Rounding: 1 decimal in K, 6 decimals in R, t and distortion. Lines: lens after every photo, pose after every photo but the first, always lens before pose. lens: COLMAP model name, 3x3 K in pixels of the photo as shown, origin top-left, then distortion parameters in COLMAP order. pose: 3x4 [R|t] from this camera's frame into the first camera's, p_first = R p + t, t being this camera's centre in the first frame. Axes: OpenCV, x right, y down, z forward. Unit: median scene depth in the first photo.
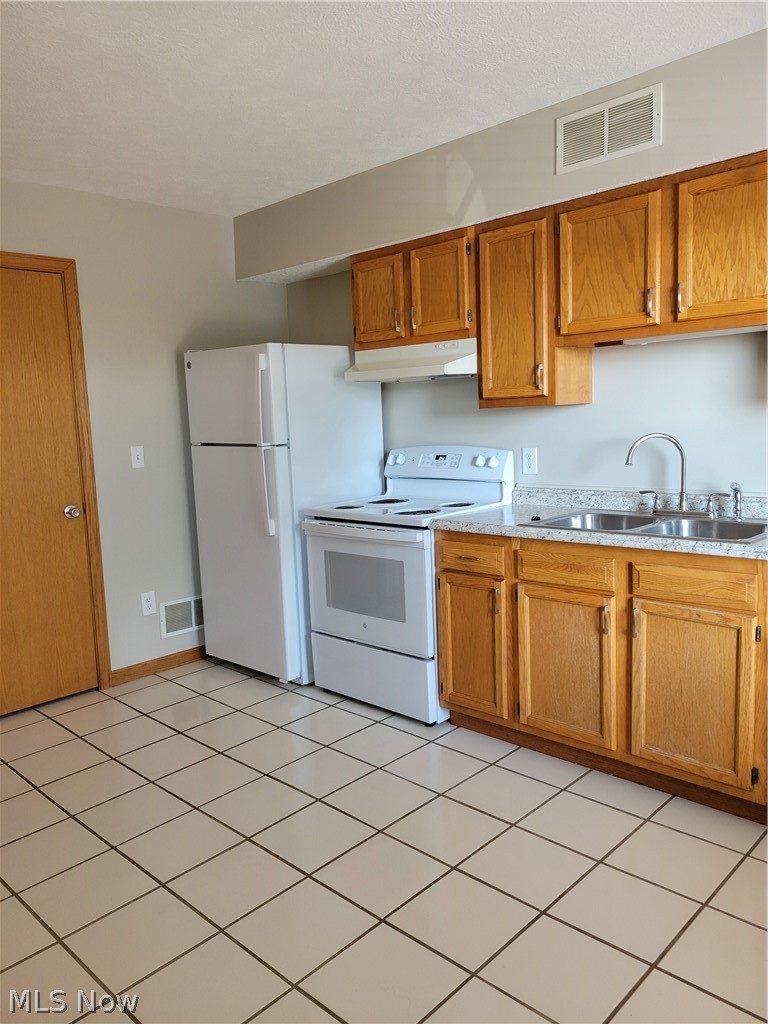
lens RADIAL K [[776.0, 0, 387.9], [0, 776.0, 512.2], [0, 0, 1]] dist [0.059862, -0.045922]
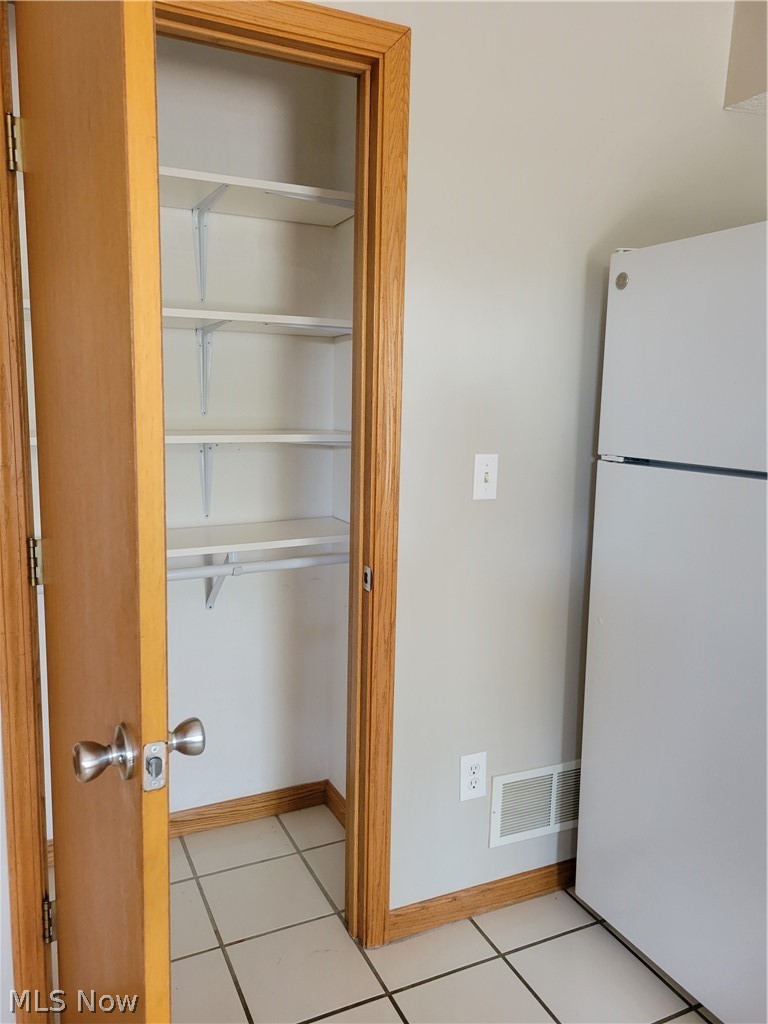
lens RADIAL K [[776.0, 0, 384.9], [0, 776.0, 513.4], [0, 0, 1]] dist [0.059862, -0.045922]
pose [[0.928173, 0.110725, -0.355295, -0.203806], [-0.102742, 0.993849, 0.041324, -0.060899], [0.357686, -0.001852, 0.933840, 0.528126]]
